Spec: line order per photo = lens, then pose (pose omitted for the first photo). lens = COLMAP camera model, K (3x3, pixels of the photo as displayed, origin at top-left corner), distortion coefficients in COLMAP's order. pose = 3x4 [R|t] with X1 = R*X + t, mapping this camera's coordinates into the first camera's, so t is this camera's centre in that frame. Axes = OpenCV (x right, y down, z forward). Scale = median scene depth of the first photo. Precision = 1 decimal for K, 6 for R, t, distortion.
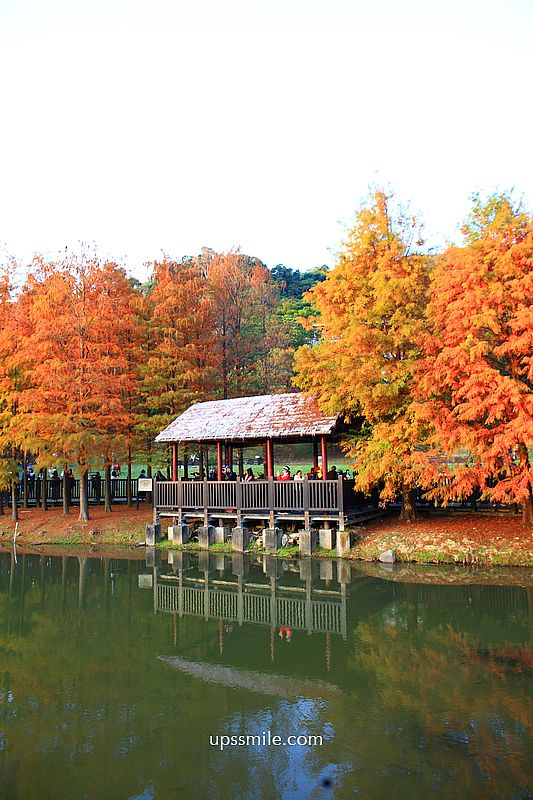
lens RADIAL K [[571.8, 0, 269.6], [0, 571.8, 399.9], [0, 0, 1]] dist [-0.105196, 0.073957]
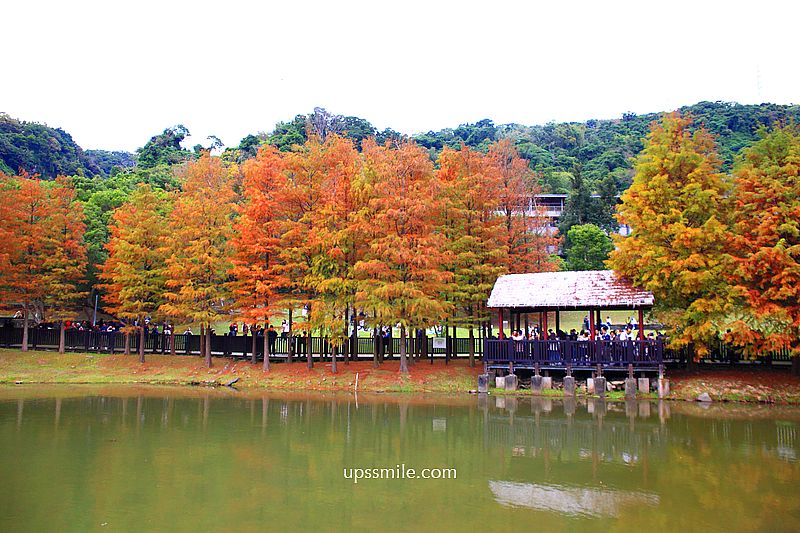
lens RADIAL K [[578.4, 0, 397.4], [0, 578.4, 266.6], [0, 0, 1]] dist [-0.108170, 0.091816]
pose [[0.994203, 0.034227, 0.101930, -0.582079], [-0.035359, 0.999331, 0.009318, -0.019817], [-0.101543, -0.012868, 0.994748, -0.228081]]
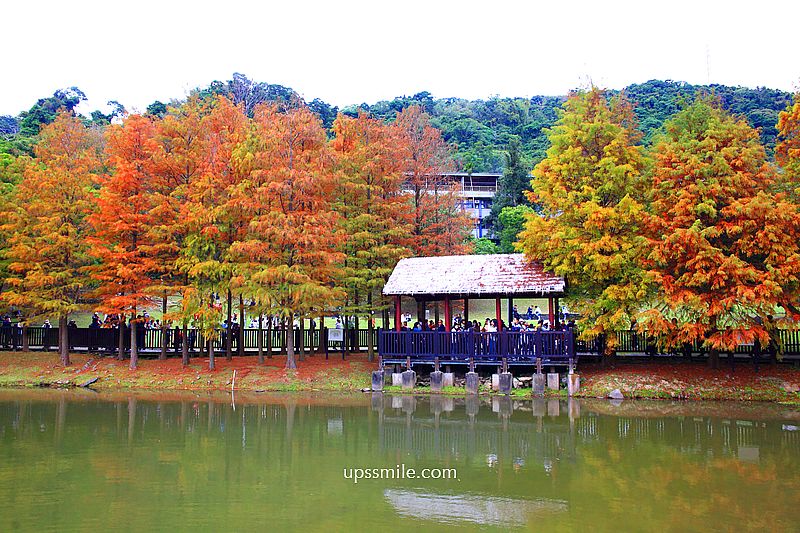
lens RADIAL K [[625.8, 0, 401.2], [0, 625.8, 263.5], [0, 0, 1]] dist [-0.058485, 0.008722]
pose [[0.977215, 0.036475, 0.209094, -0.466403], [-0.042198, 0.998845, 0.022974, -0.015065], [-0.208014, -0.031274, 0.977626, -0.180316]]
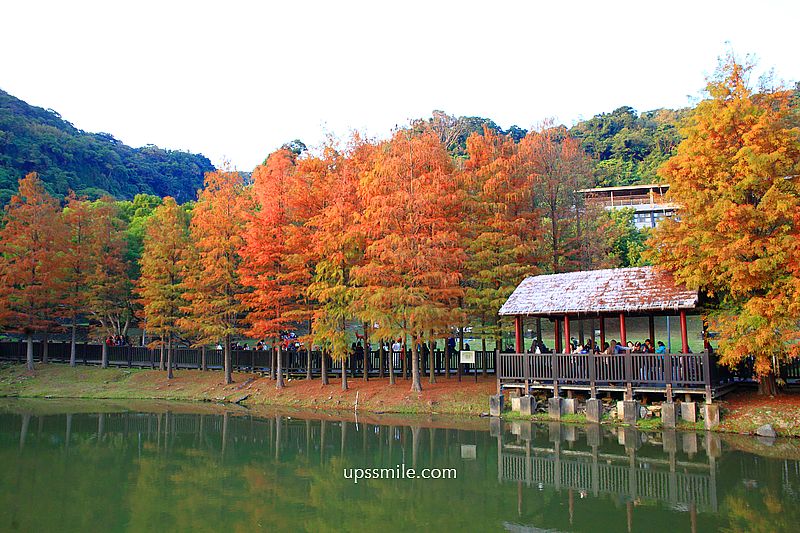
lens RADIAL K [[606.5, 0, 399.6], [0, 606.5, 269.2], [0, 0, 1]] dist [-0.107551, 0.107115]
pose [[0.989514, -0.001952, -0.144424, -0.246689], [0.001900, 0.999998, -0.000495, -0.009617], [0.144424, 0.000215, 0.989516, -0.116405]]
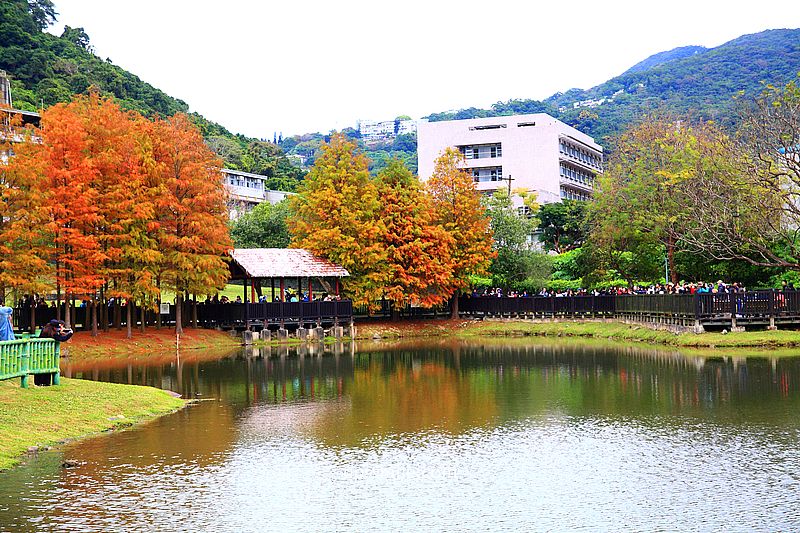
lens RADIAL K [[1196.2, 0, 400.5], [0, 1196.2, 283.8], [0, 0, 1]] dist [0.092289, 0.136354]
pose [[0.385662, 0.014625, 0.922524, -3.378447], [-0.101385, 0.994491, 0.026618, -0.039963], [-0.917053, -0.103796, 0.385021, -0.685114]]
